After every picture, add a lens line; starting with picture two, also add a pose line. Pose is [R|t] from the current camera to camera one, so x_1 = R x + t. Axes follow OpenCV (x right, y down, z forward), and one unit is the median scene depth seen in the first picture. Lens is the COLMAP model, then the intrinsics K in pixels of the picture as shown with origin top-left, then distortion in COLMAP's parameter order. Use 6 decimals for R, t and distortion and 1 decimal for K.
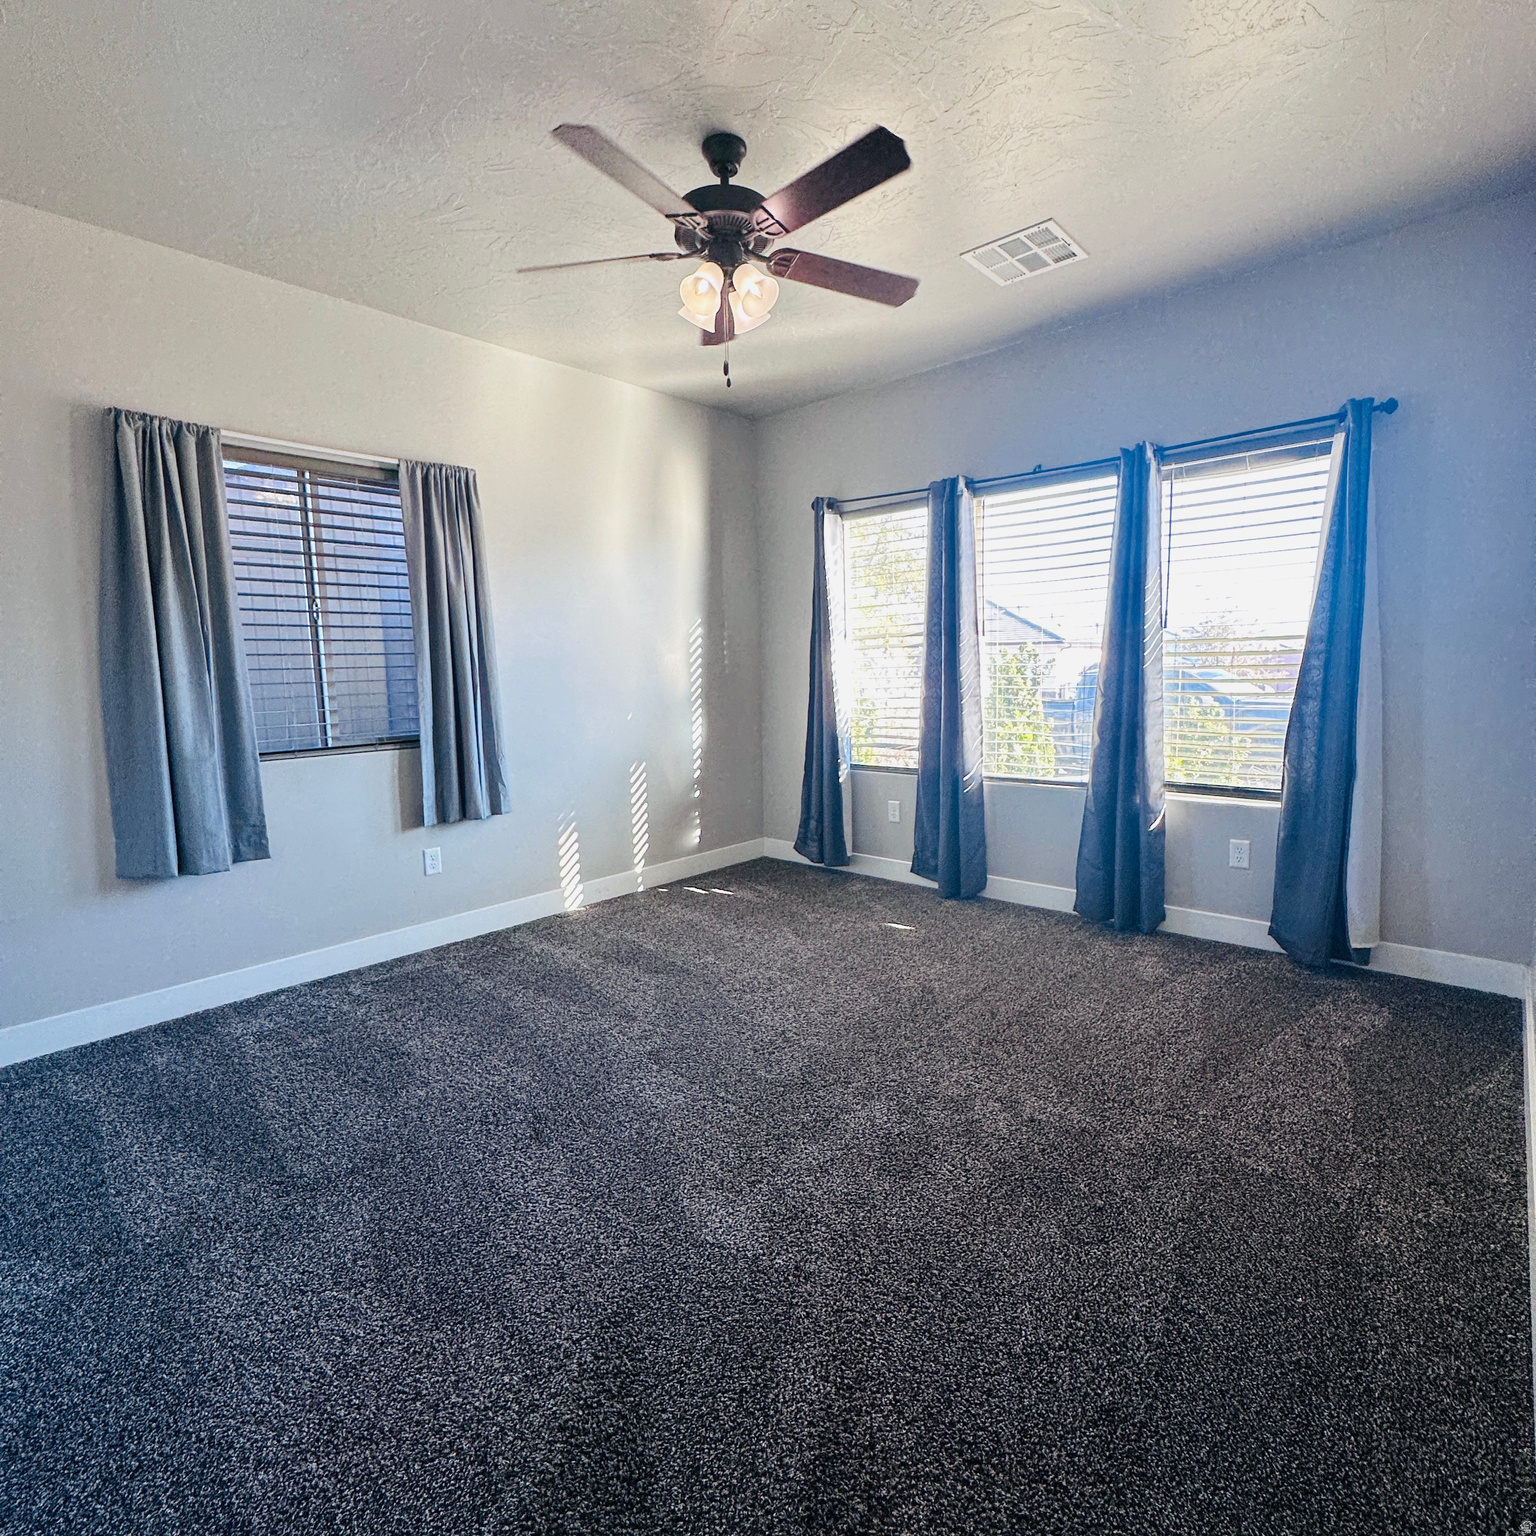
lens RADIAL K [[783.2, 0, 768.0], [0, 783.2, 768.0], [0, 0, 1]] dist [0.001210, 0.000337]
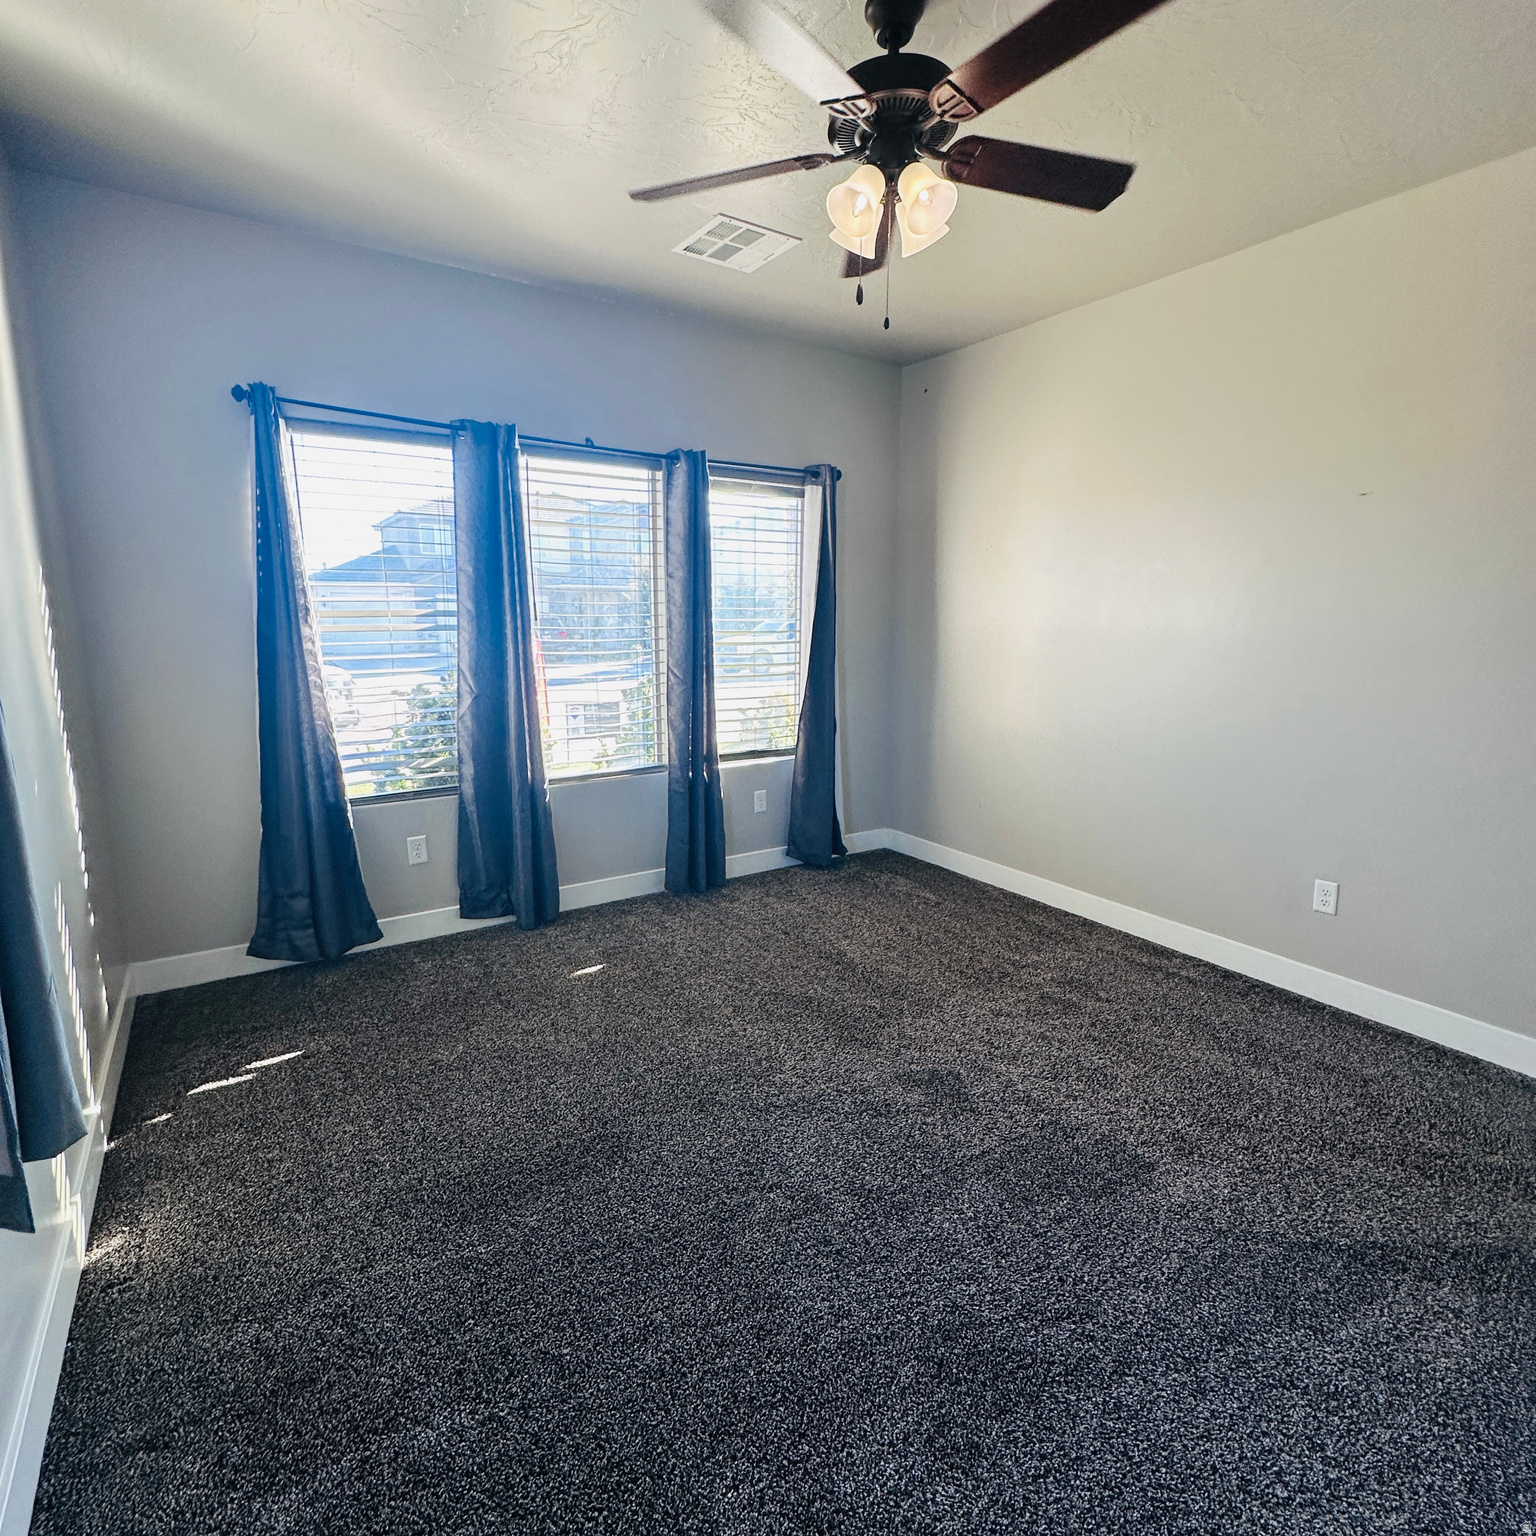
lens RADIAL K [[819.8, 0, 763.5], [0, 819.8, 769.2], [0, 0, 1]] dist [-0.004187, 0.001236]
pose [[0.274504, -0.166729, 0.947021, -0.641850], [0.108409, 0.983940, 0.141805, -0.128439], [-0.955455, 0.063740, 0.288171, 0.604319]]
